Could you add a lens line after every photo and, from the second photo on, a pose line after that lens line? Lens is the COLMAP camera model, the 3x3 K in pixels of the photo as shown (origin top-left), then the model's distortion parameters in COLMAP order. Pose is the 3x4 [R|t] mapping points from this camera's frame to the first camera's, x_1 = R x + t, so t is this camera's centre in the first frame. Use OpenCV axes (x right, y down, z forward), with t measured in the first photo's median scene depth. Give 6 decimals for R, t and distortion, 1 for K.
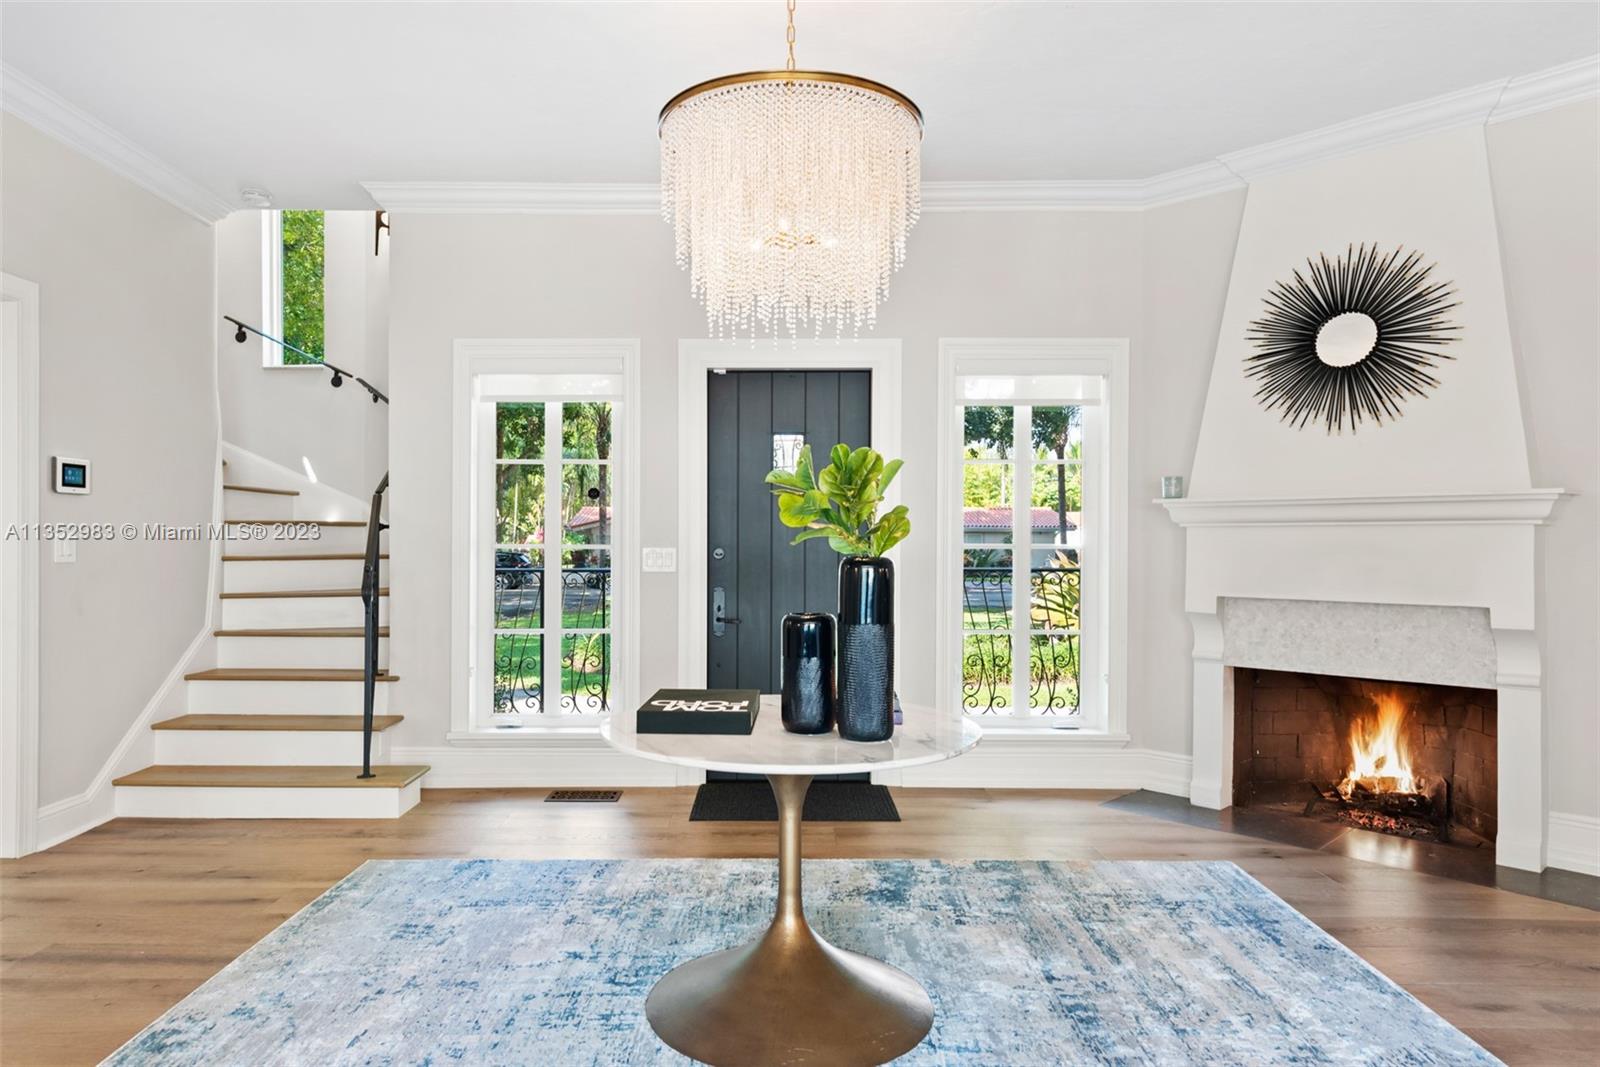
lens RADIAL K [[953.2, 0, 794.8], [0, 953.2, 550.4], [0, 0, 1]] dist [0.025290, -0.001379]
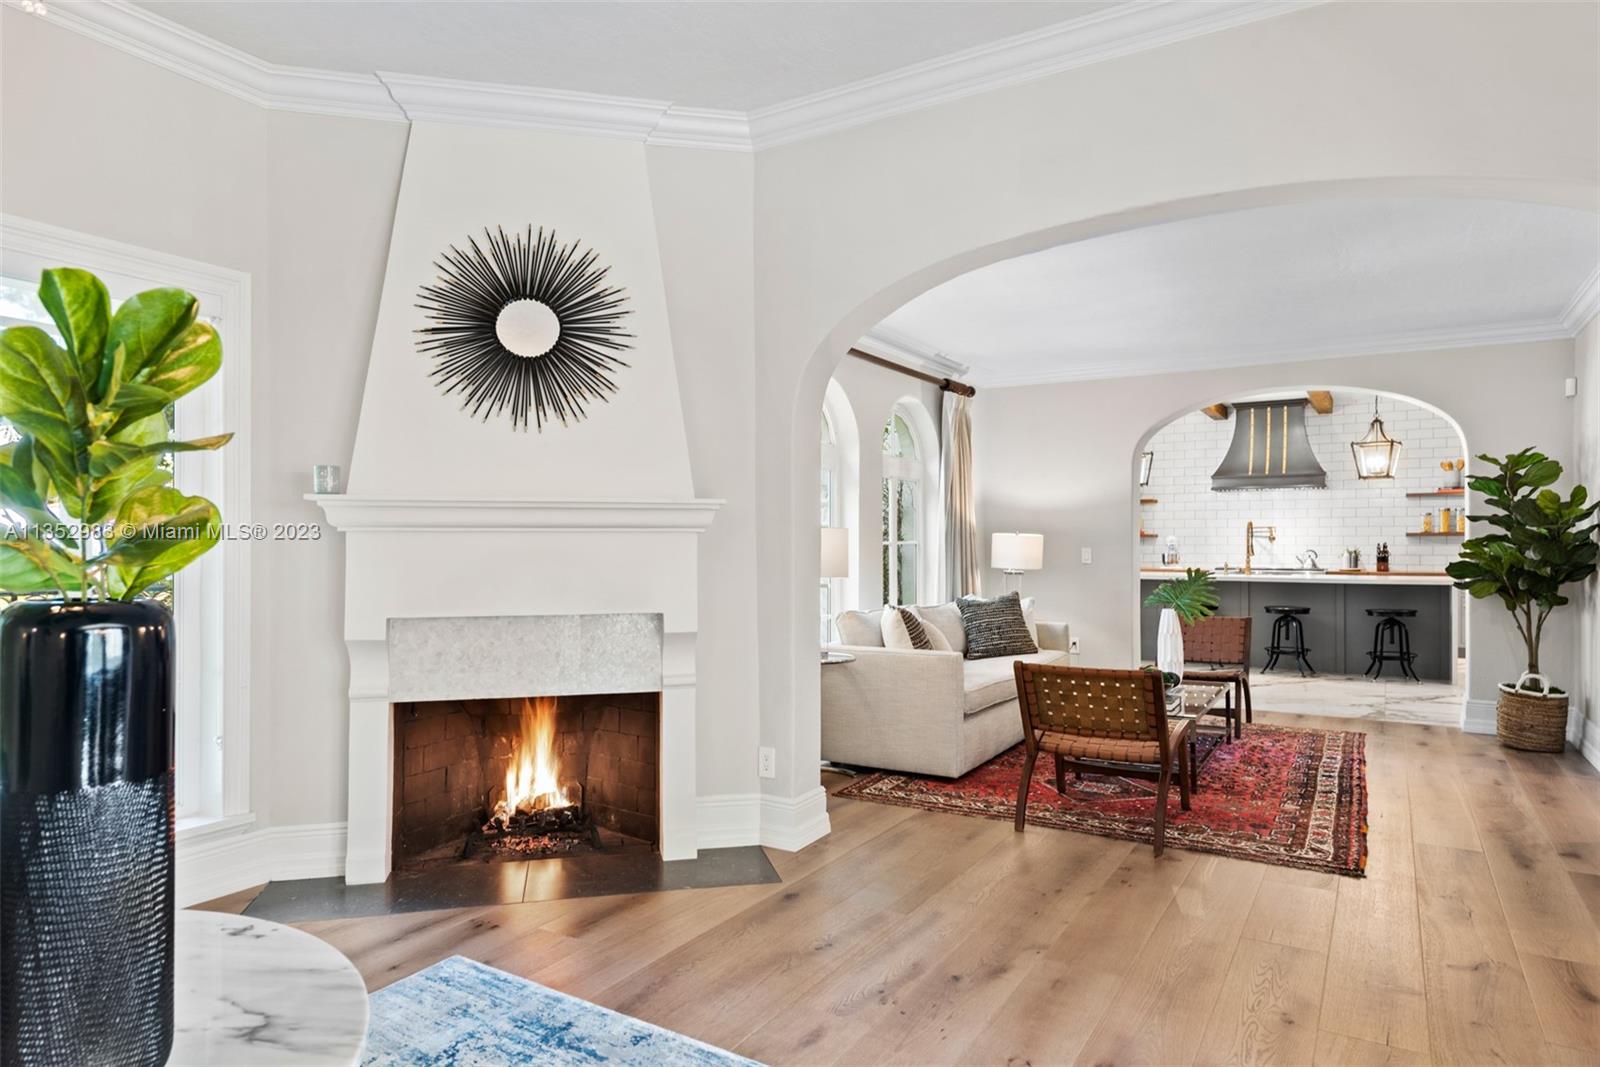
lens RADIAL K [[953.2, 0, 794.8], [0, 953.2, 550.4], [0, 0, 1]] dist [0.025290, -0.001379]
pose [[0.550296, -0.005179, 0.834954, -0.044523], [0.011475, 0.999933, -0.001360, -0.004215], [-0.834891, 0.010330, 0.550318, 0.284940]]
